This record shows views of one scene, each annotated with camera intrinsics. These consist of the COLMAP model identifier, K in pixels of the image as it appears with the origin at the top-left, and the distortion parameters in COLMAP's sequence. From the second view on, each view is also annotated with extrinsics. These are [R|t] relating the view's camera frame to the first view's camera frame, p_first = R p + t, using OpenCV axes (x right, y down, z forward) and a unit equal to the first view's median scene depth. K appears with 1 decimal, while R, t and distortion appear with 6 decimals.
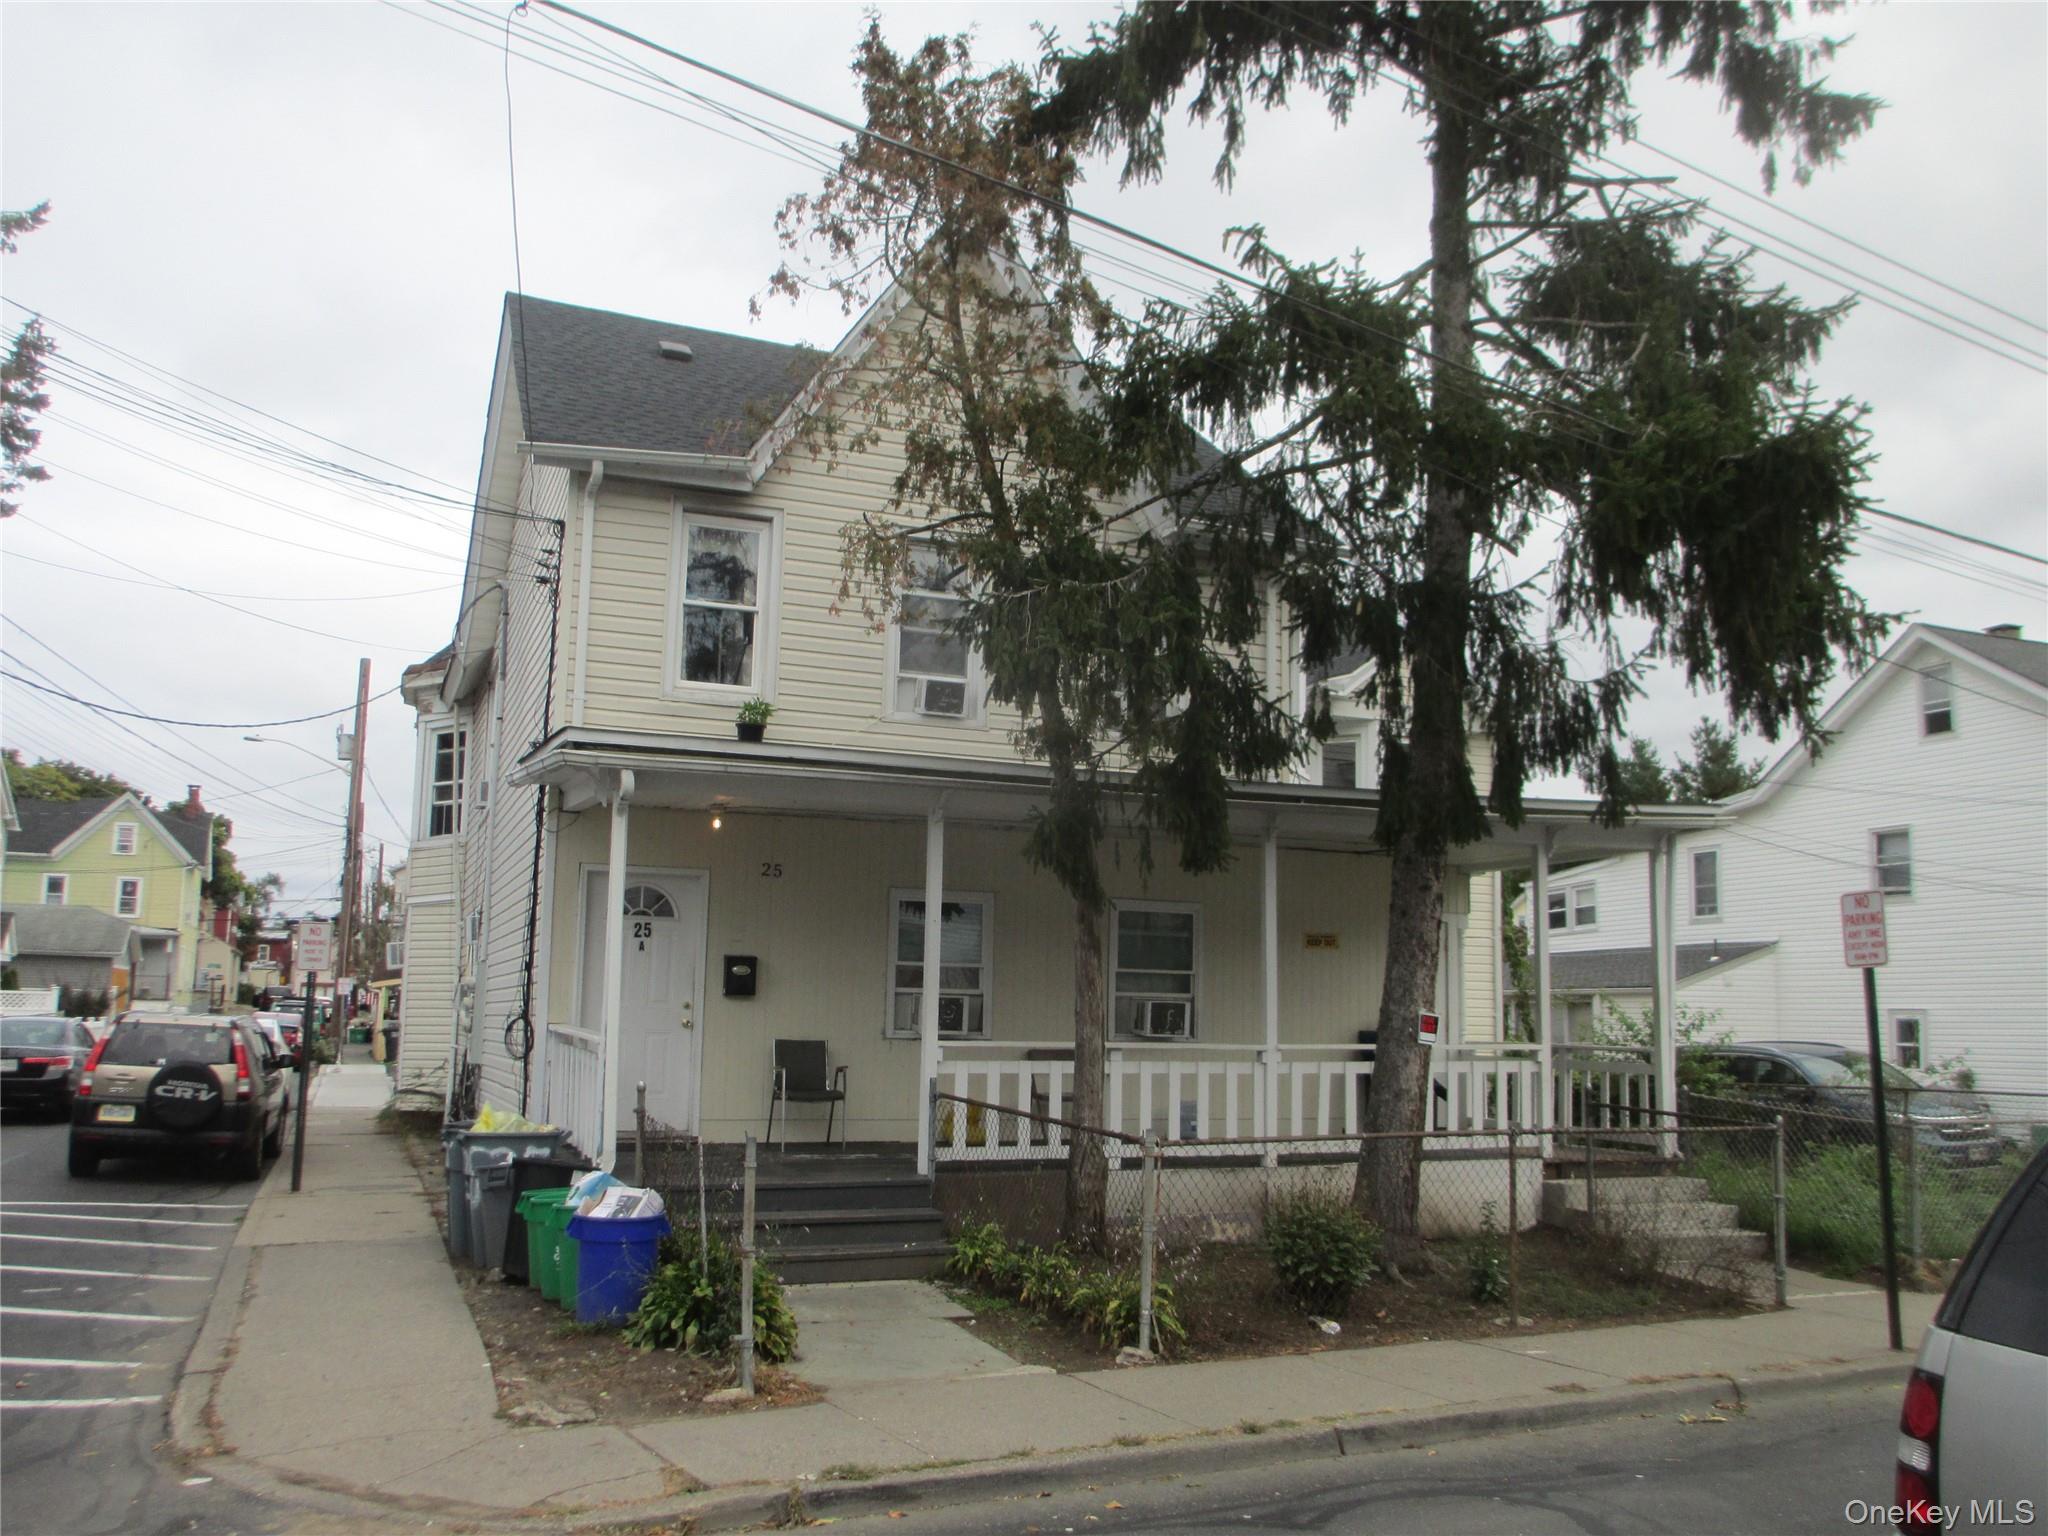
lens RADIAL K [[1727.5, 0, 1024.0], [0, 1727.5, 768.0], [0, 0, 1]] dist [-0.050516, -0.003519]
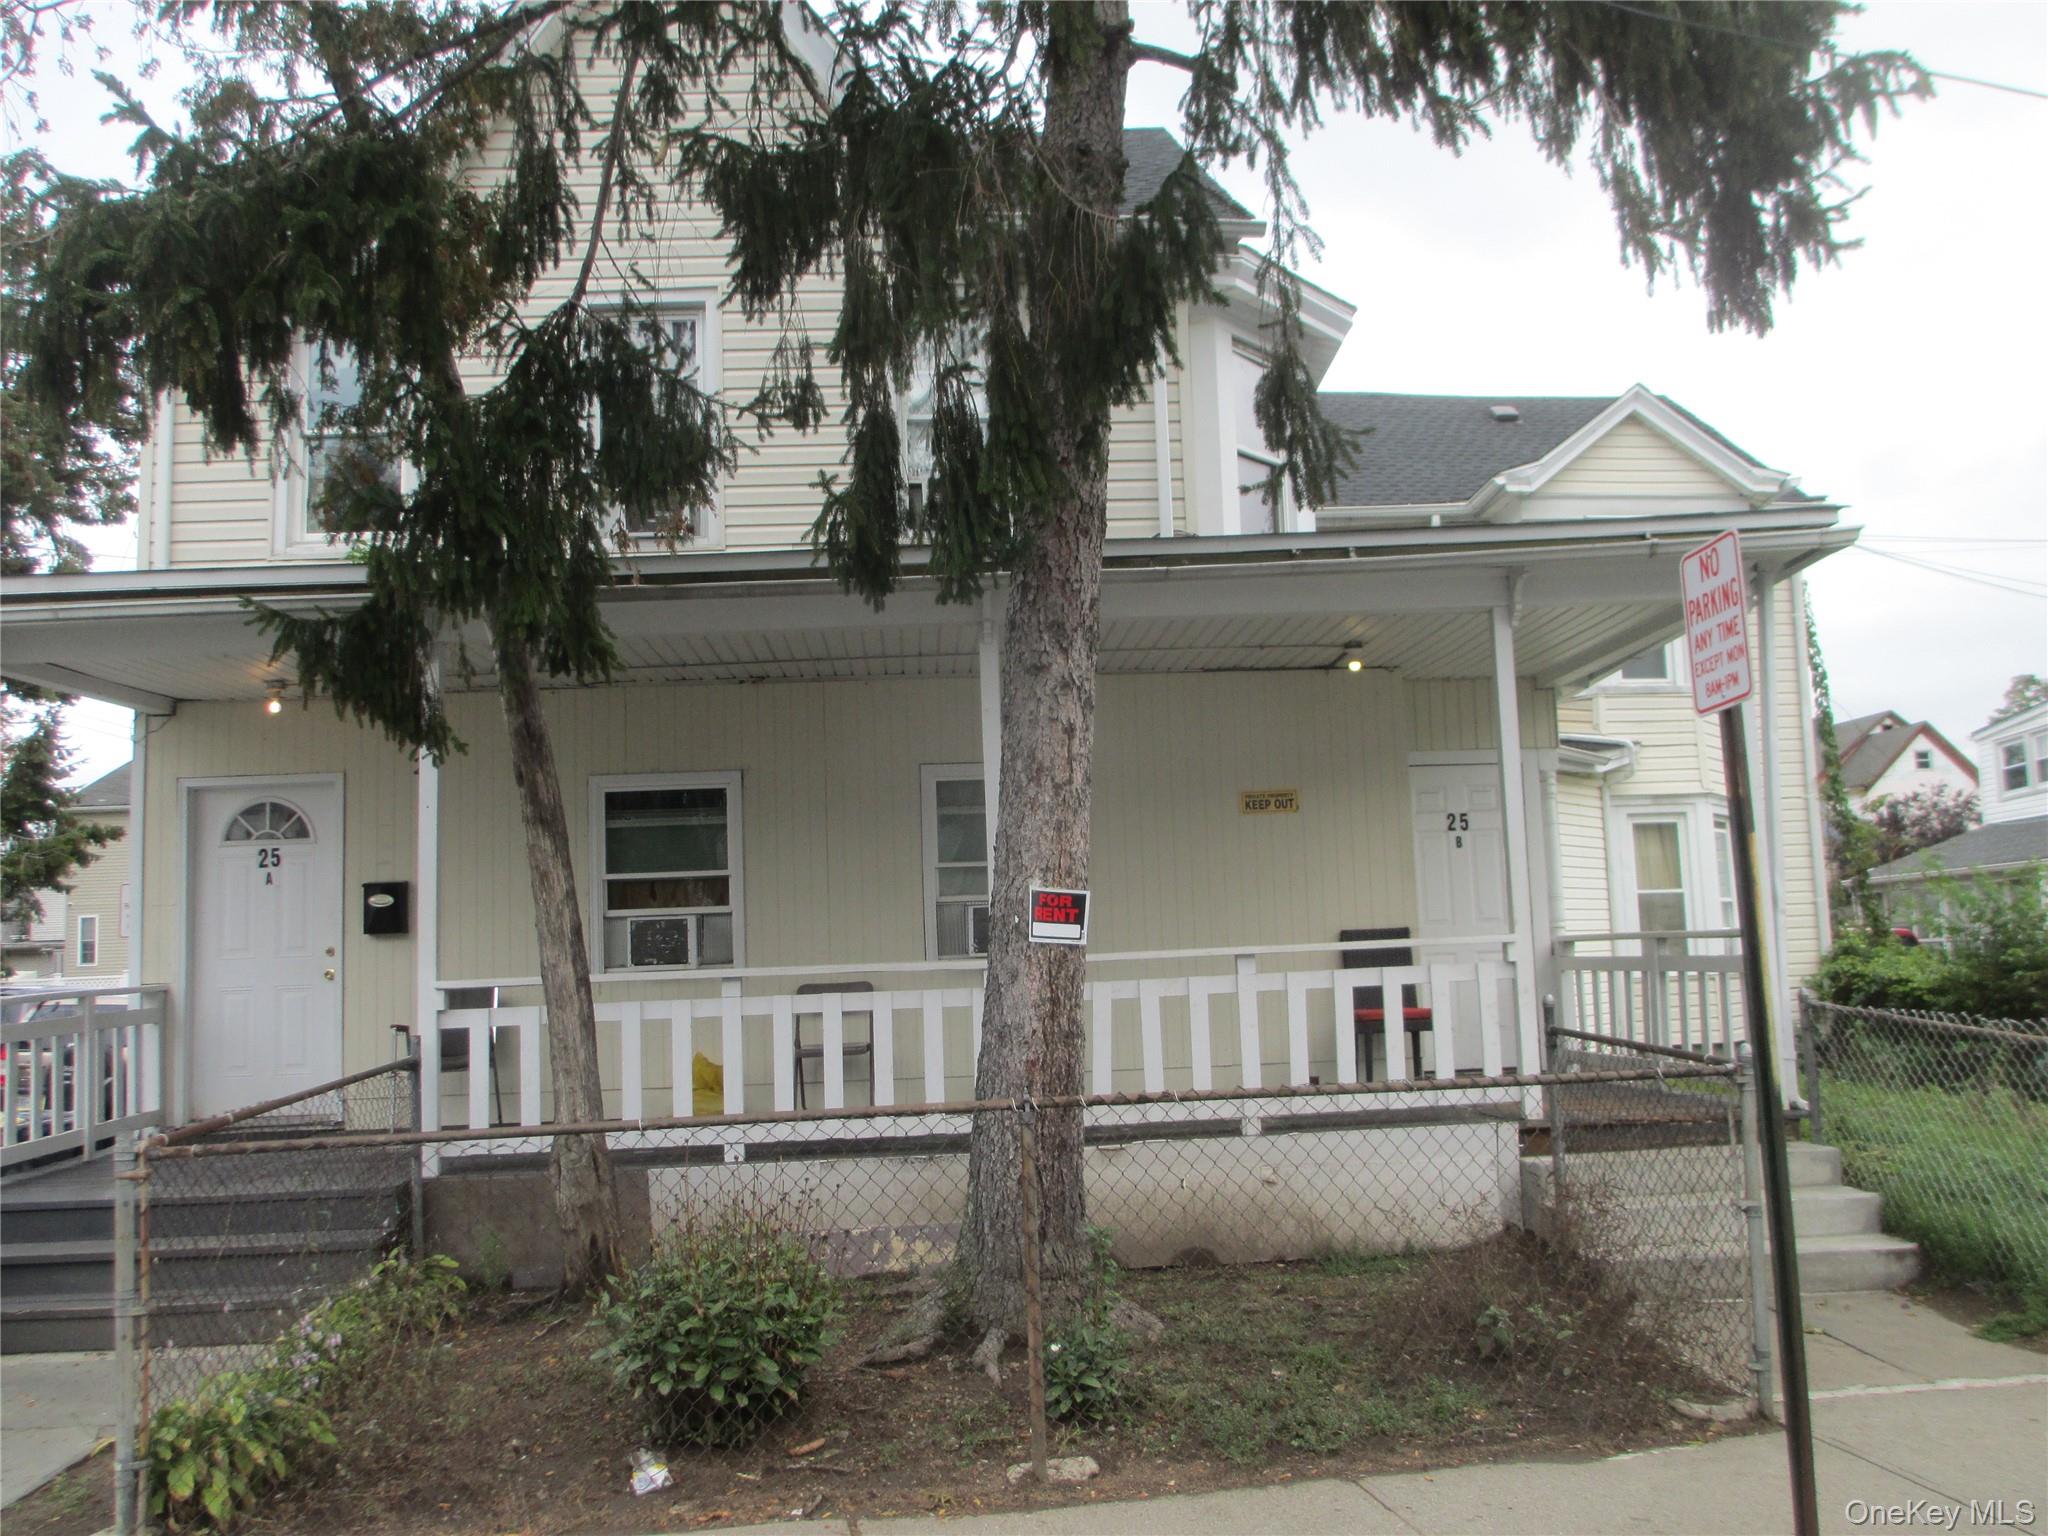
lens RADIAL K [[1687.7, 0, 1037.9], [0, 1687.7, 770.2], [0, 0, 1]] dist [-0.035049, -0.002941]
pose [[0.944972, -0.093643, -0.313462, 0.369542], [0.102598, 0.994649, 0.012154, 0.087580], [0.310646, -0.043646, 0.949523, 0.428002]]
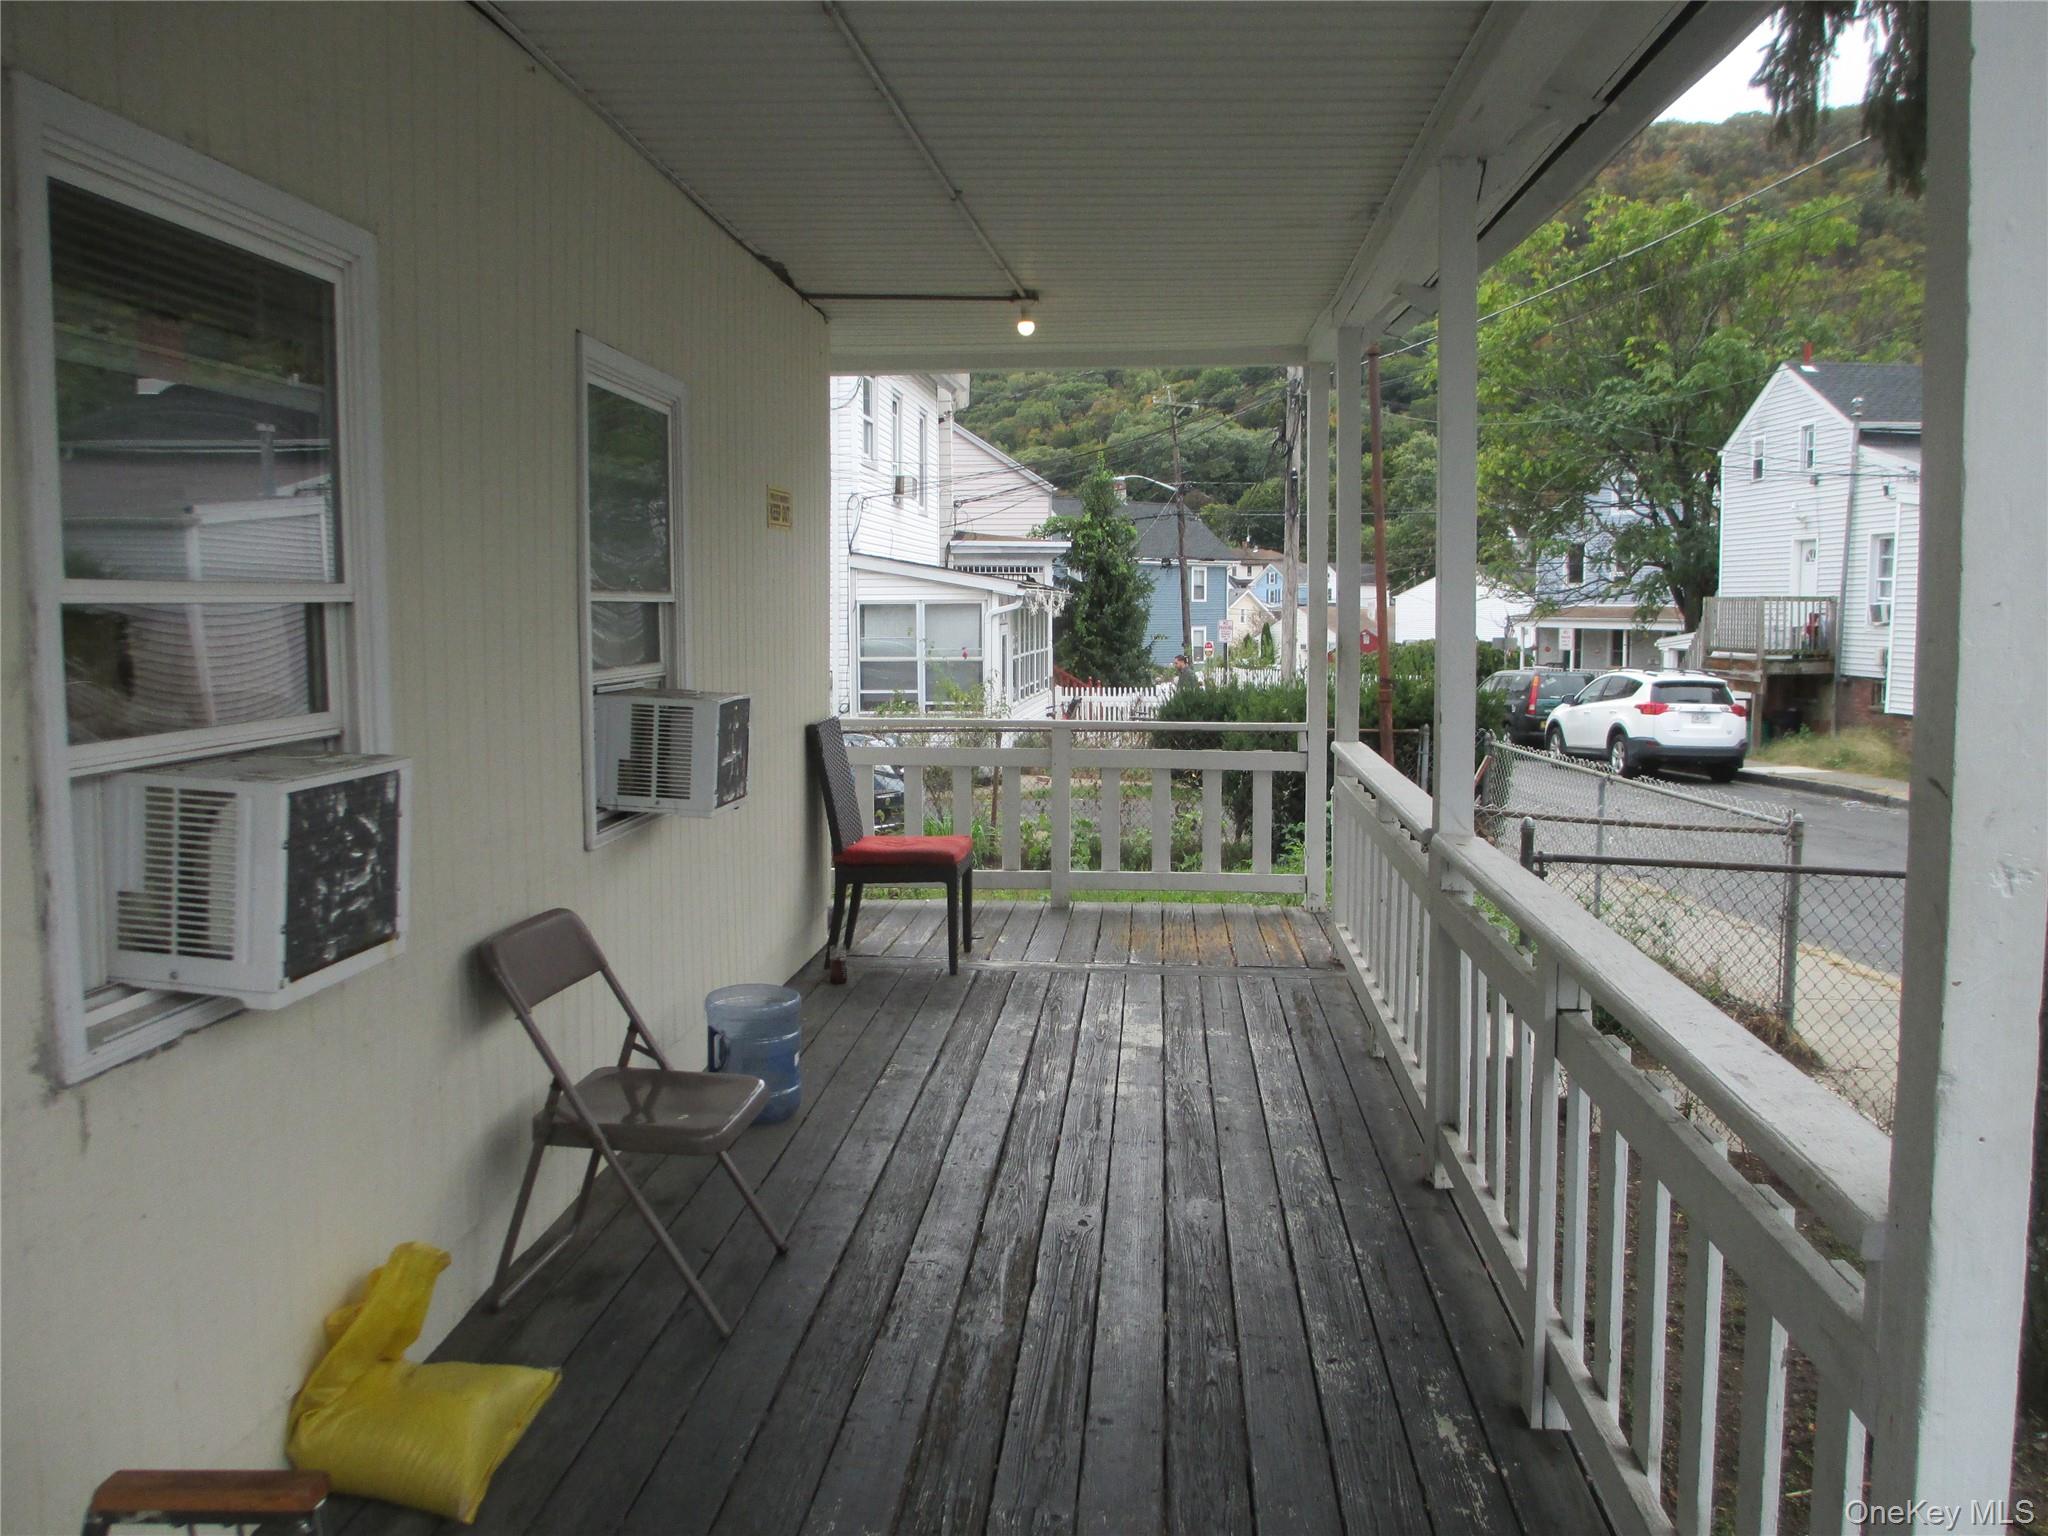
lens RADIAL K [[1747.9, 0, 1024.0], [0, 1747.9, 768.0], [0, 0, 1]] dist [-0.014725, -0.001142]
pose [[0.475063, -0.100161, 0.874233, -0.192473], [-0.115474, 0.977813, 0.174777, 0.103227], [-0.872342, -0.183982, 0.452957, 0.964356]]
